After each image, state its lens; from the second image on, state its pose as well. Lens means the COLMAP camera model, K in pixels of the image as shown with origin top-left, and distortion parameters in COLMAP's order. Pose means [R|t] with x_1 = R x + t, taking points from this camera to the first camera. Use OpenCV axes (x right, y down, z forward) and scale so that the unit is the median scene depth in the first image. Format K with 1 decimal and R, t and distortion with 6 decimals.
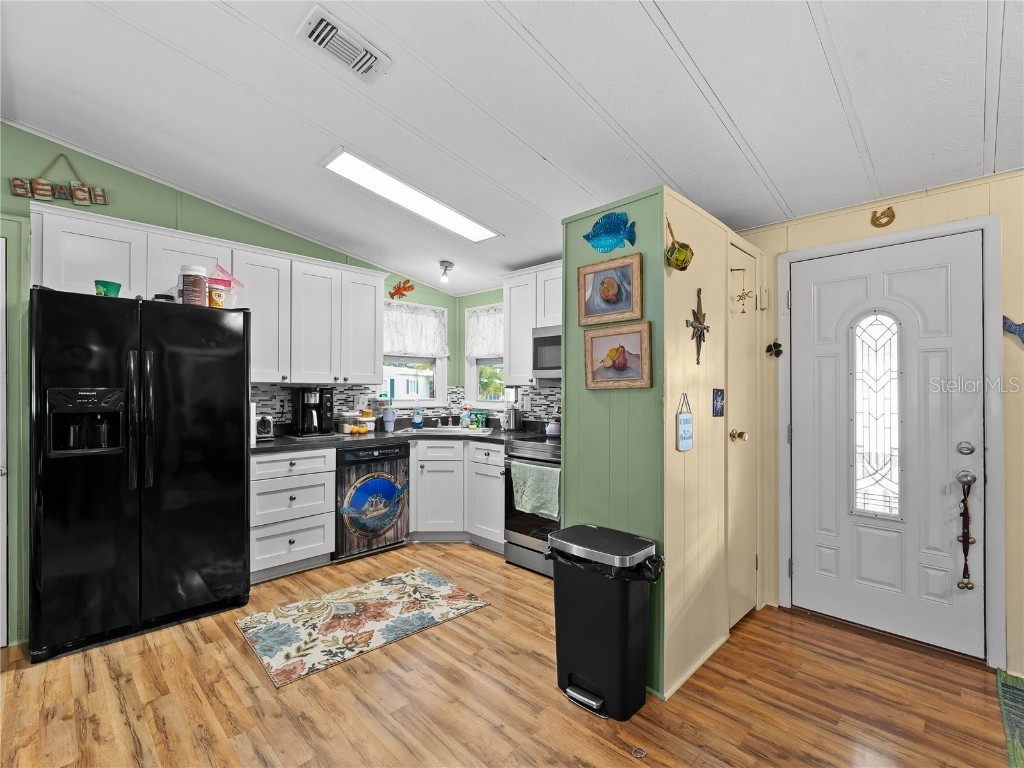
lens RADIAL K [[463.1, 0, 513.0], [0, 463.1, 391.4], [0, 0, 1]] dist [-0.000381, -0.000042]
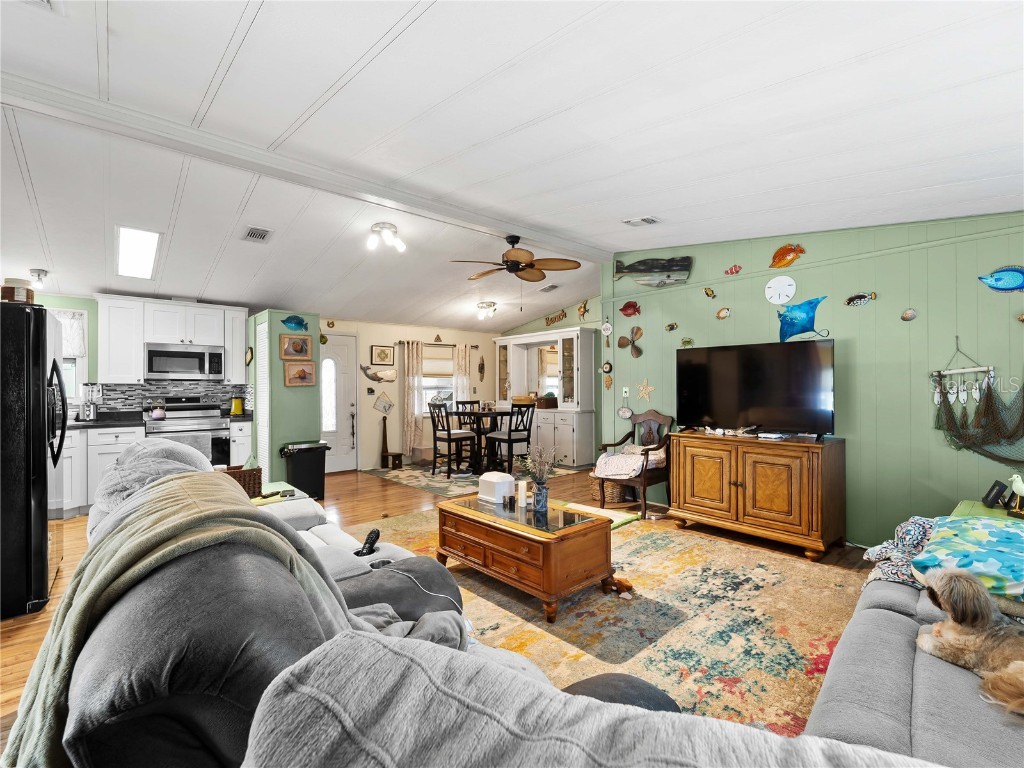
lens RADIAL K [[463.1, 0, 513.0], [0, 463.1, 391.4], [0, 0, 1]] dist [-0.000381, -0.000042]
pose [[0.072049, -0.015708, 0.997277, -2.104680], [0.003625, 0.999873, 0.015487, -0.012273], [-0.997394, 0.002499, 0.072097, -0.324420]]
